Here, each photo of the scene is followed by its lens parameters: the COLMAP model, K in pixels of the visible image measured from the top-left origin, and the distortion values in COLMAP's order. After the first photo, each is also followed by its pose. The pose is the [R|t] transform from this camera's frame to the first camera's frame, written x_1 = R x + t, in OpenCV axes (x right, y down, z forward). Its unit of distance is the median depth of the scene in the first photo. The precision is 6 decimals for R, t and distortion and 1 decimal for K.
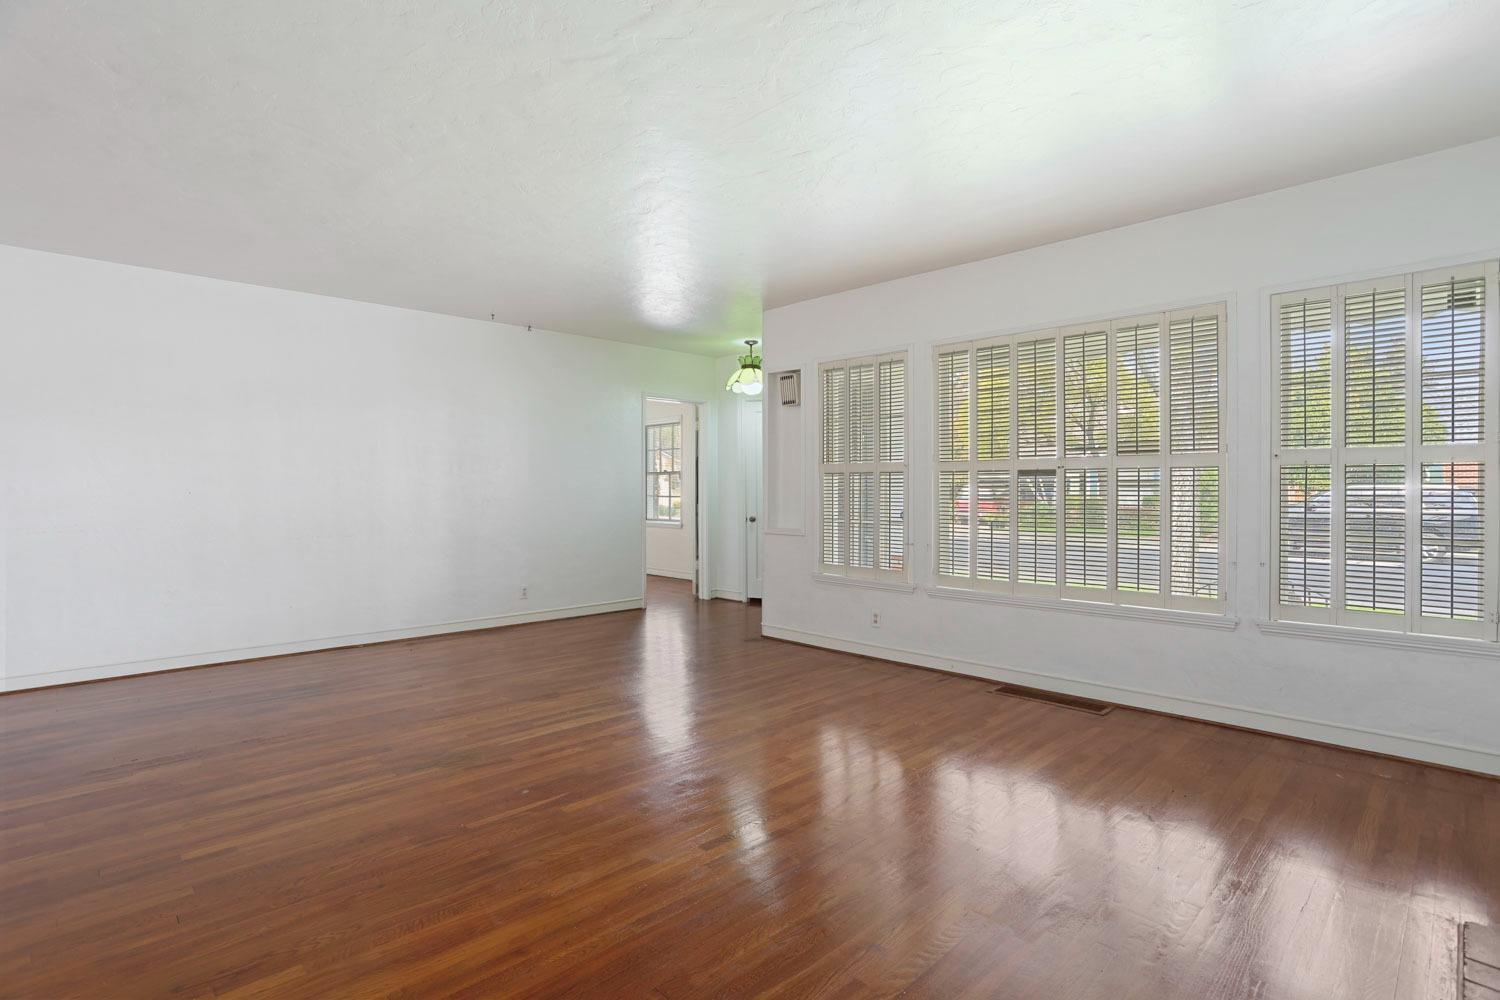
lens RADIAL K [[741.3, 0, 750.3], [0, 741.3, 491.7], [0, 0, 1]] dist [-0.046243, 0.011508]
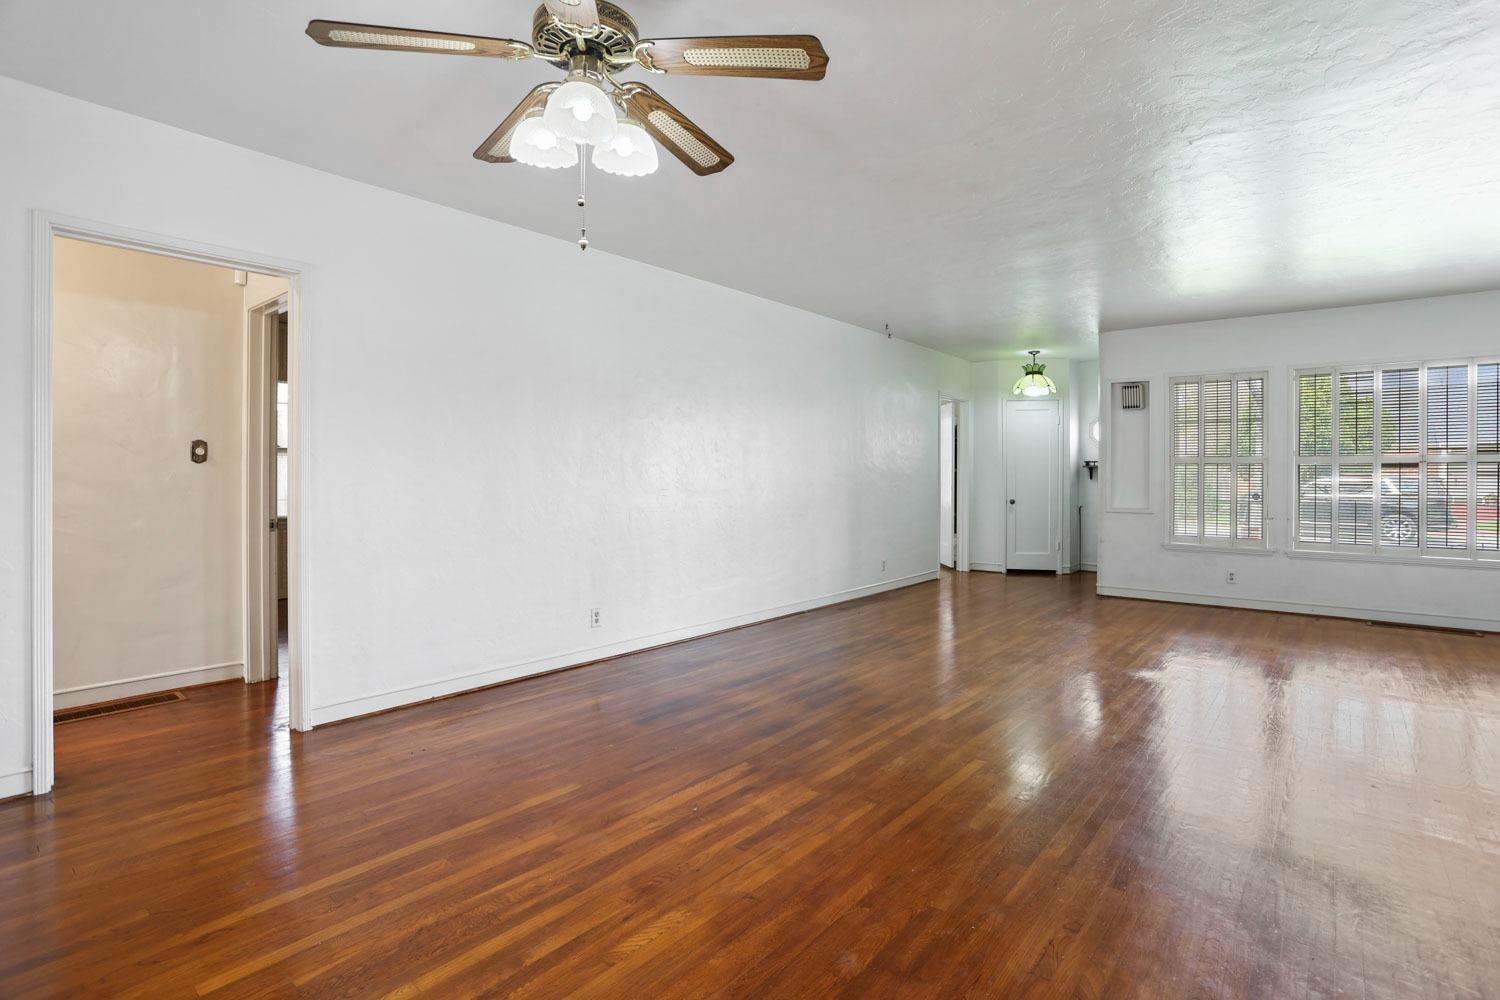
lens RADIAL K [[741.3, 0, 741.8], [0, 741.3, 485.2], [0, 0, 1]] dist [-0.046243, 0.011508]
pose [[0.991639, 0.001365, 0.129037, -0.649933], [-0.002537, 0.999957, 0.008916, 0.001580], [-0.129019, -0.009169, 0.991600, -0.116479]]
